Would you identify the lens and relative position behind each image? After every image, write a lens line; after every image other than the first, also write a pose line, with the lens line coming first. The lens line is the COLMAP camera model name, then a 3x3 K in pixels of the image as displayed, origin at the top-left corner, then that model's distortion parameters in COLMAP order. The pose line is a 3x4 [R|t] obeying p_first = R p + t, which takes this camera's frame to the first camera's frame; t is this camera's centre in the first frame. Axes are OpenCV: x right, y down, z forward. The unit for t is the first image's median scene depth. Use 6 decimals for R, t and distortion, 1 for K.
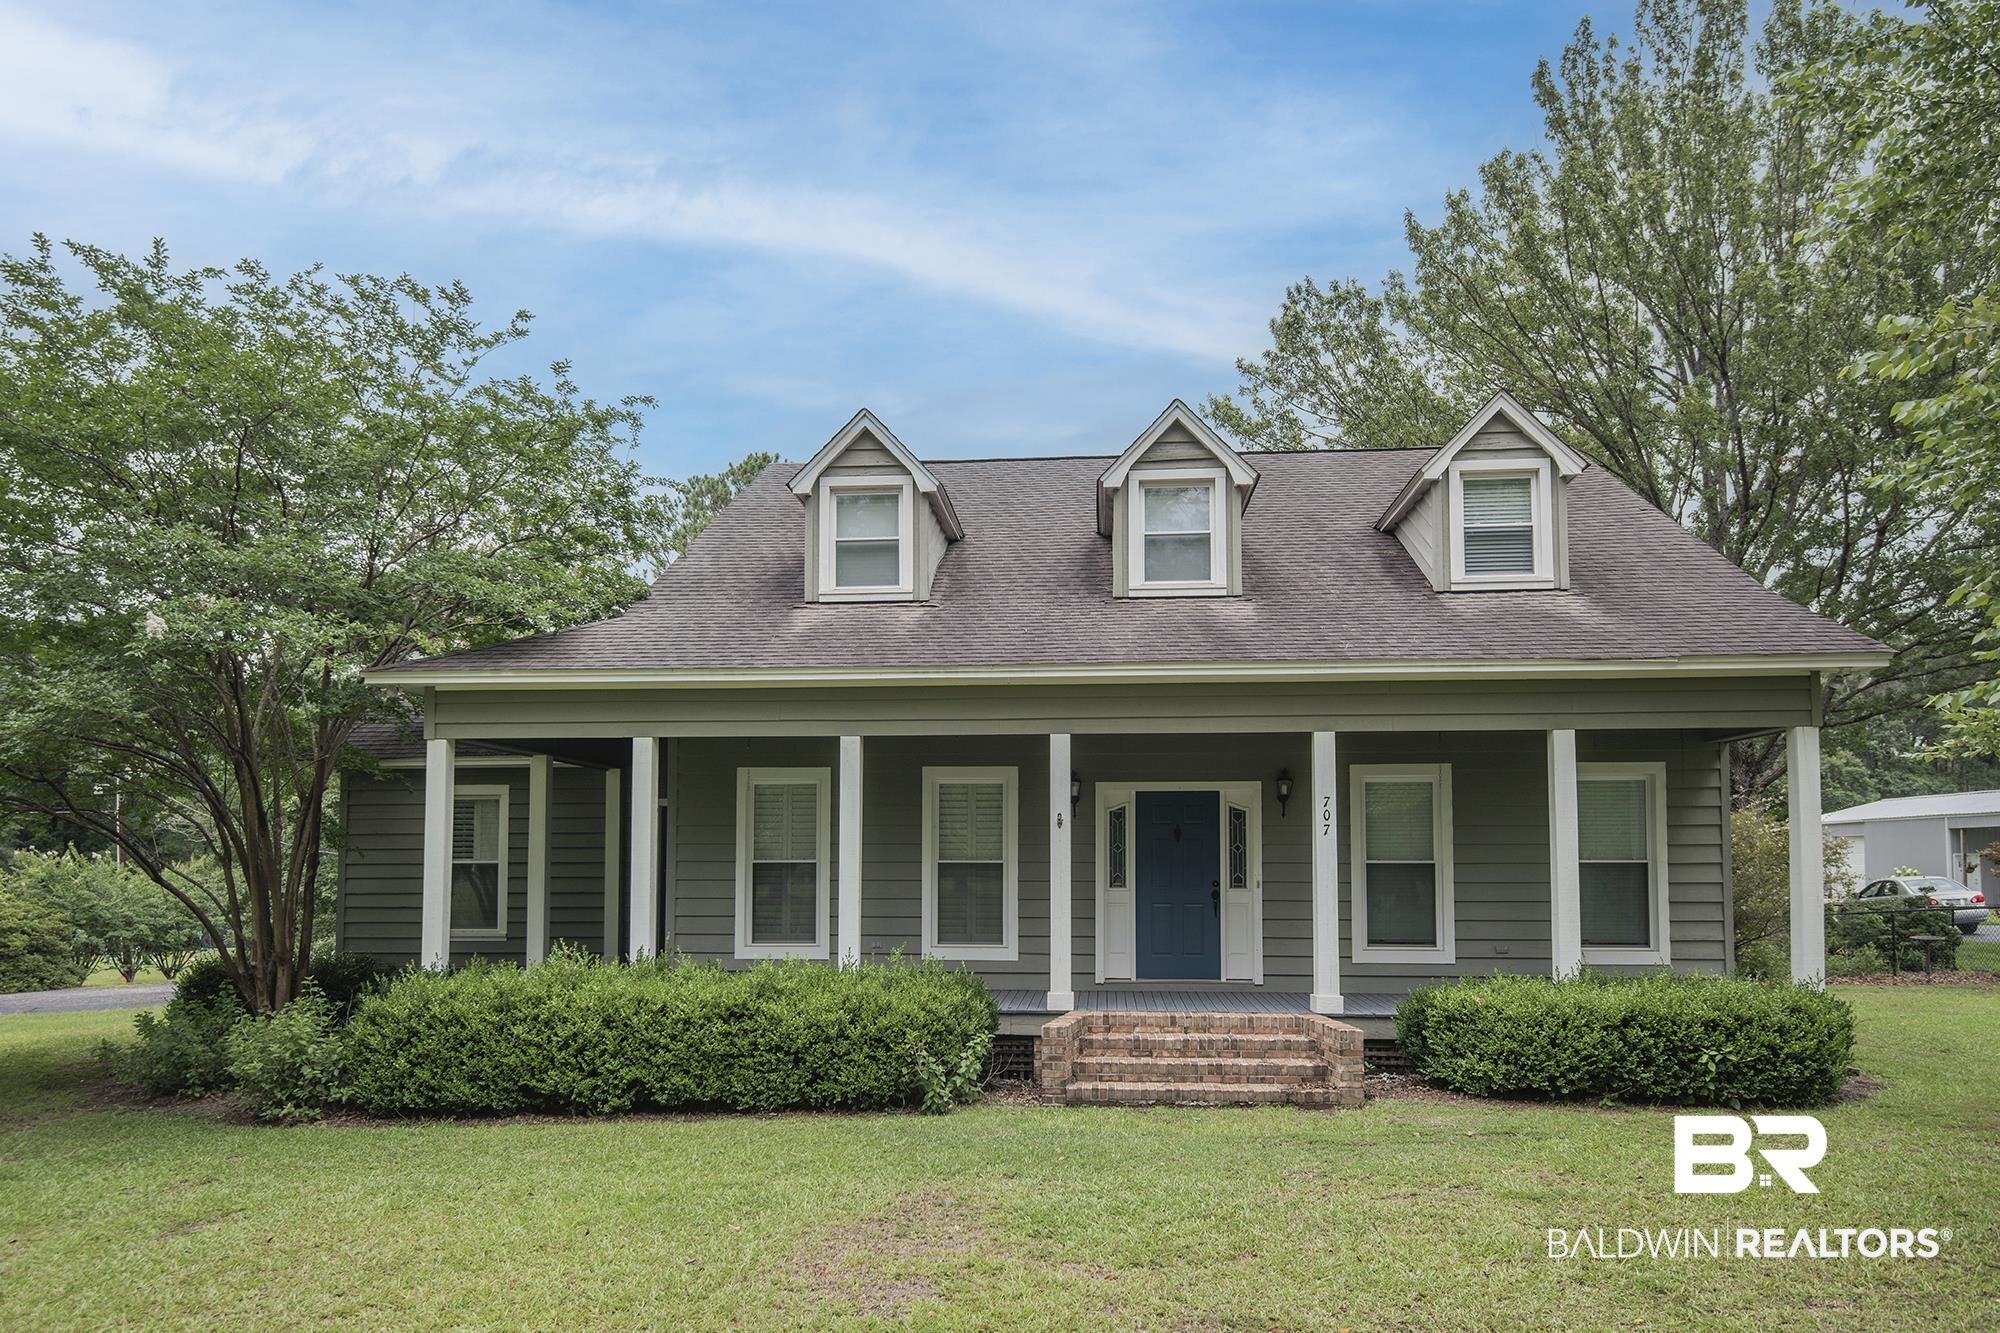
lens RADIAL K [[1245.8, 0, 989.1], [0, 1245.8, 818.0], [0, 0, 1]] dist [0.041284, -0.057929]
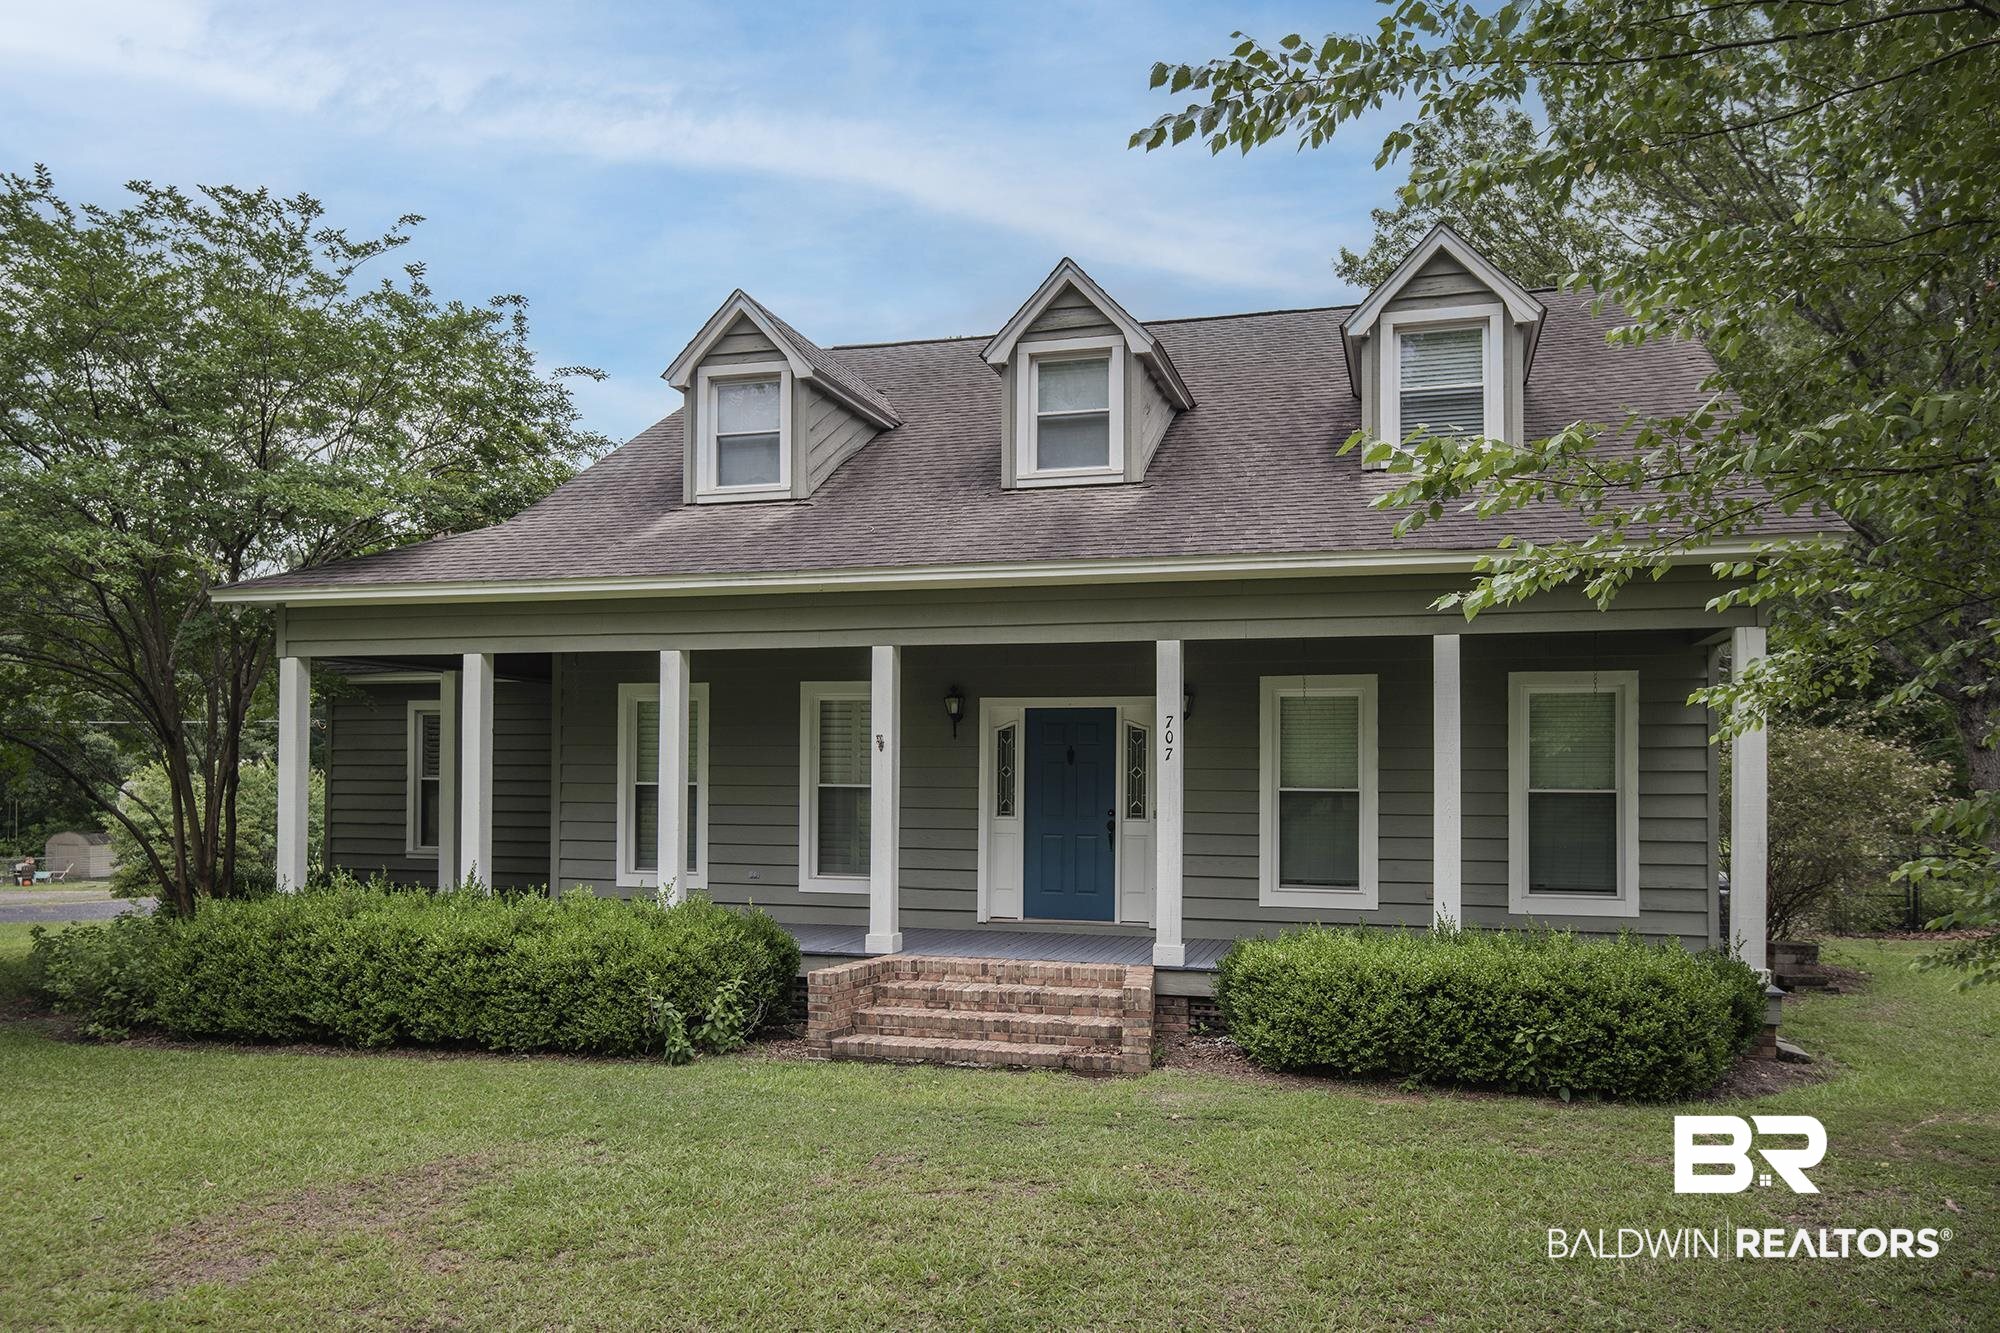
lens RADIAL K [[1385.6, 0, 1009.1], [0, 1385.6, 751.4], [0, 0, 1]] dist [0.035072, -0.083093]
pose [[0.981711, 0.002011, -0.190369, 0.356999], [0.002677, 0.999700, 0.024367, -0.017143], [0.190361, -0.024431, 0.981410, 0.037088]]
